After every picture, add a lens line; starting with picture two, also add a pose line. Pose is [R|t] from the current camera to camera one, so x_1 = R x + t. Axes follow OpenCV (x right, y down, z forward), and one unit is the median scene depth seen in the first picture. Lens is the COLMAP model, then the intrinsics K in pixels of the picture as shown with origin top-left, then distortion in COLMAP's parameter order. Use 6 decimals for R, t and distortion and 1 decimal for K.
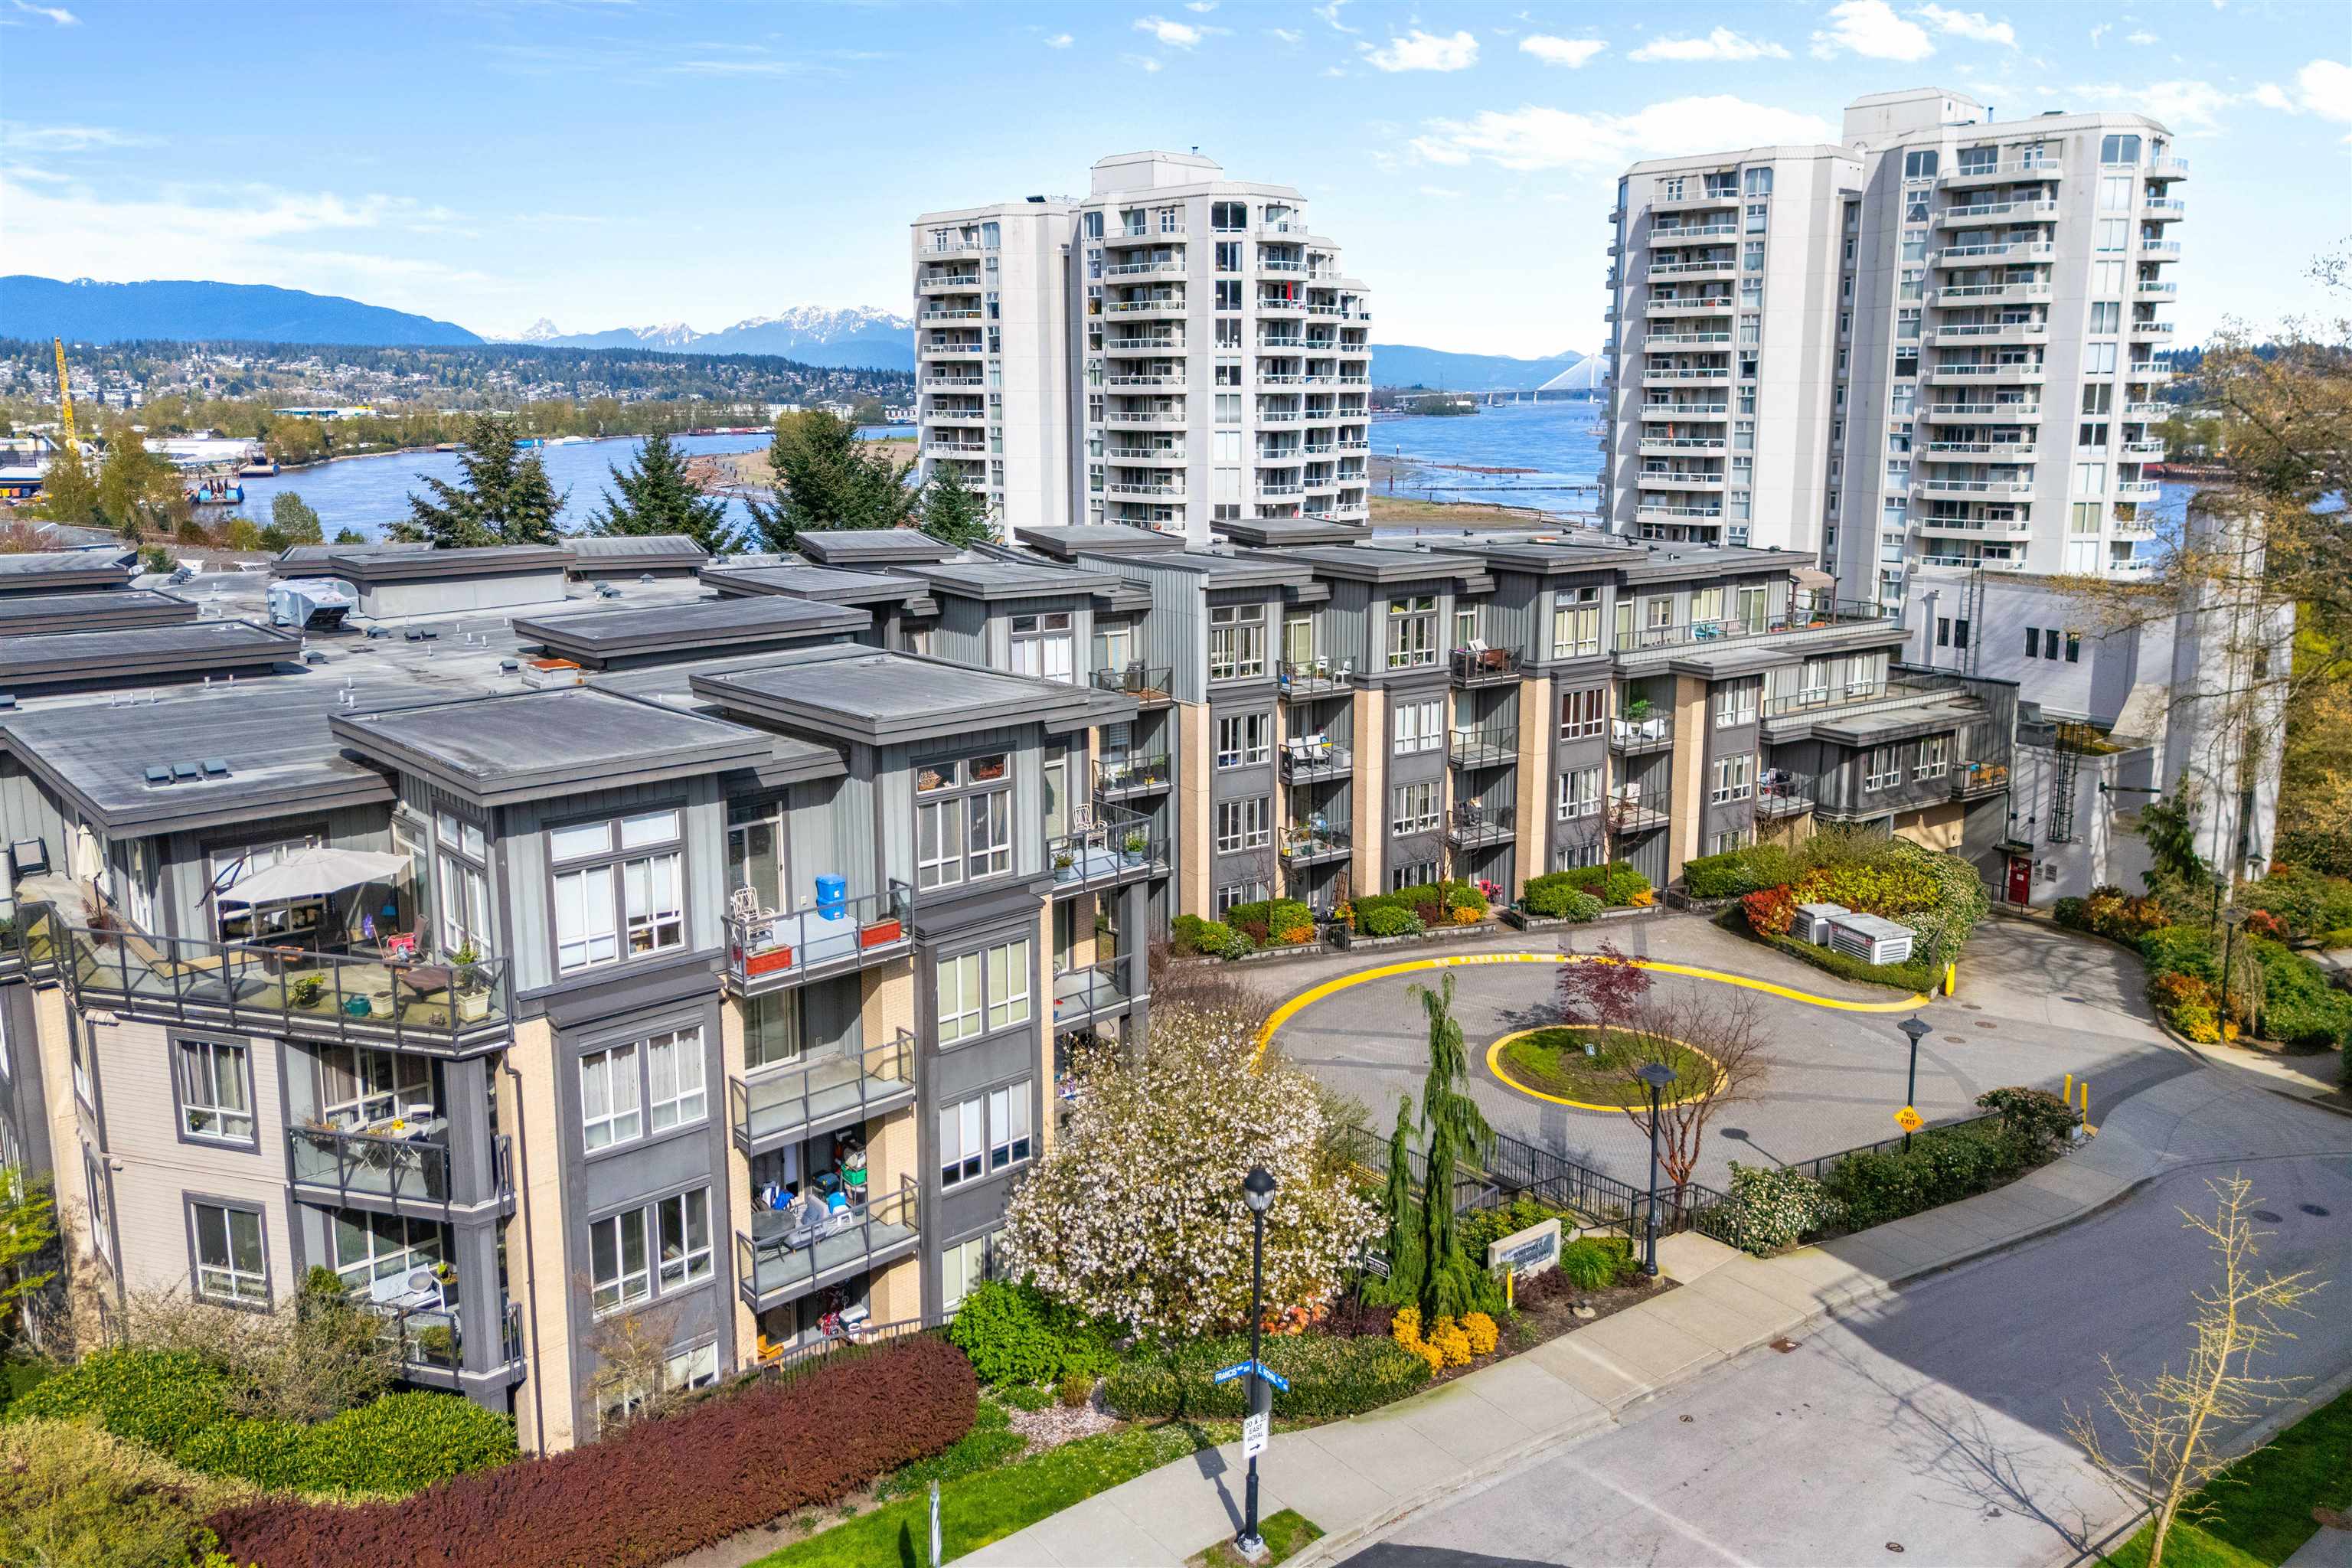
lens RADIAL K [[1723.1, 0, 1177.1], [0, 1723.1, 666.2], [0, 0, 1]] dist [0.070723, -0.067517]
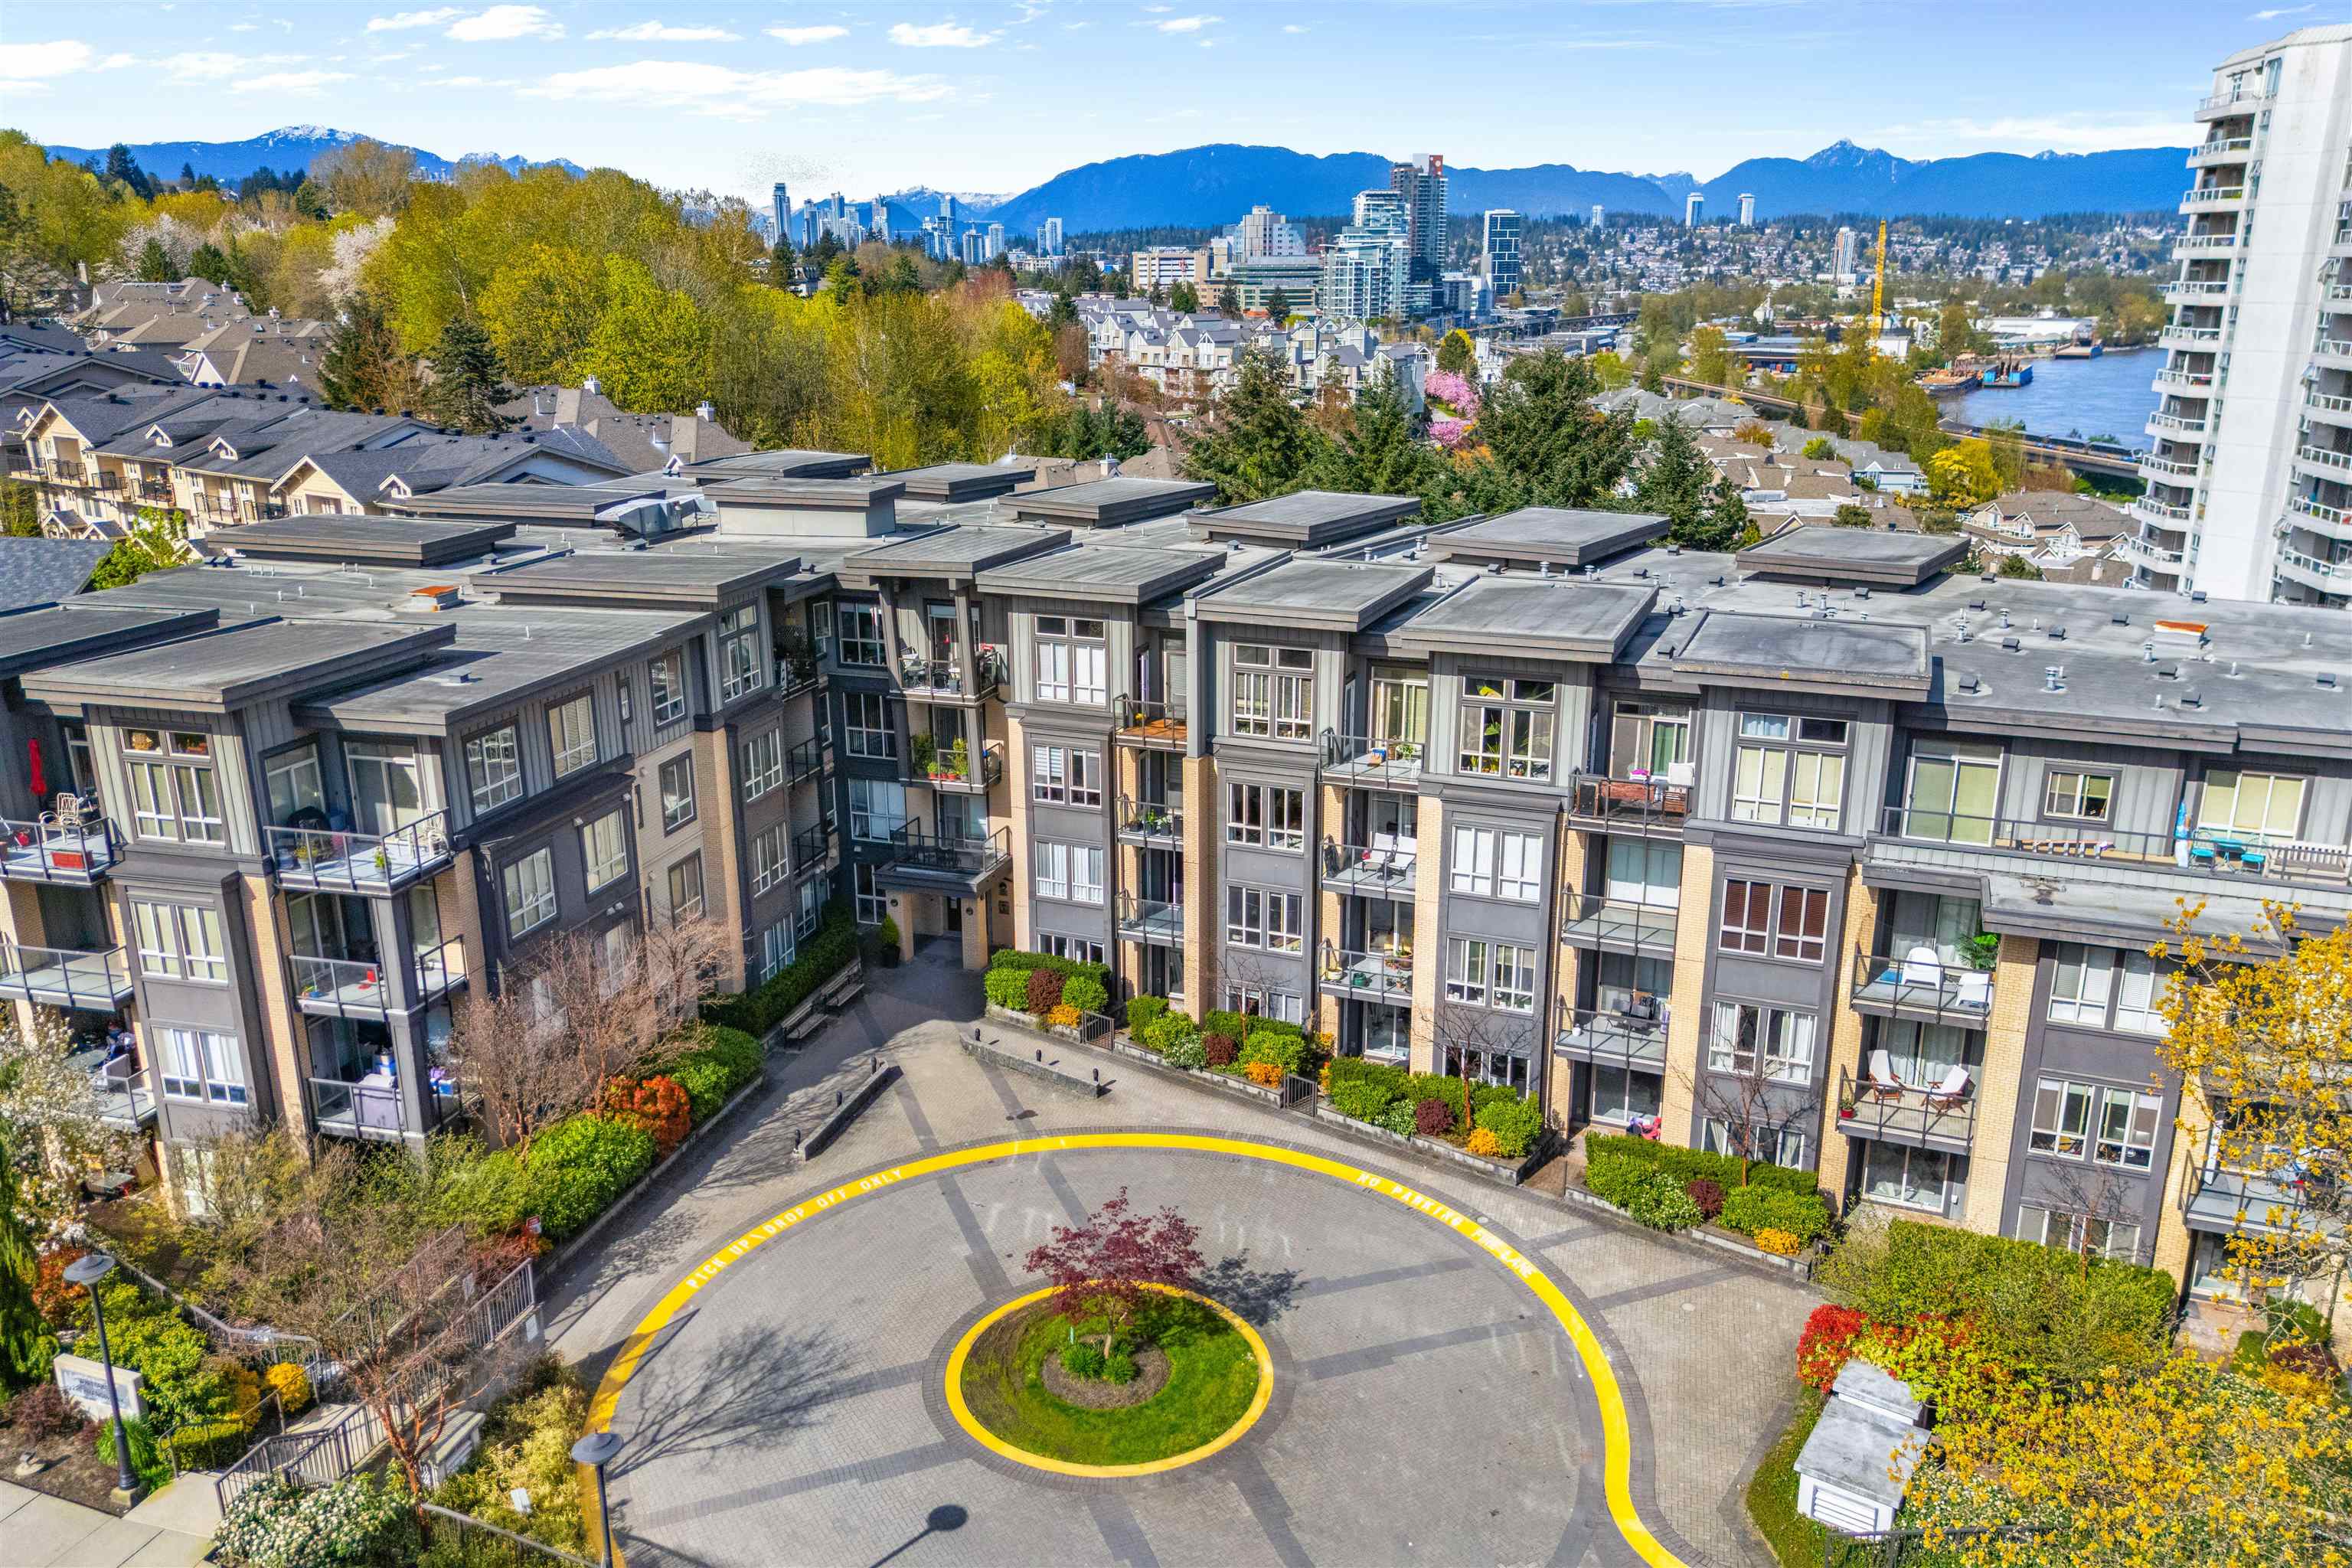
lens RADIAL K [[1733.9, 0, 1176.0], [0, 1733.9, 784.0], [0, 0, 1]] dist [0.069697, -0.074705]
pose [[0.553447, 0.234291, -0.799252, 0.624832], [-0.127701, 0.972143, 0.196544, -0.118092], [0.823036, -0.006712, 0.567949, 0.500735]]
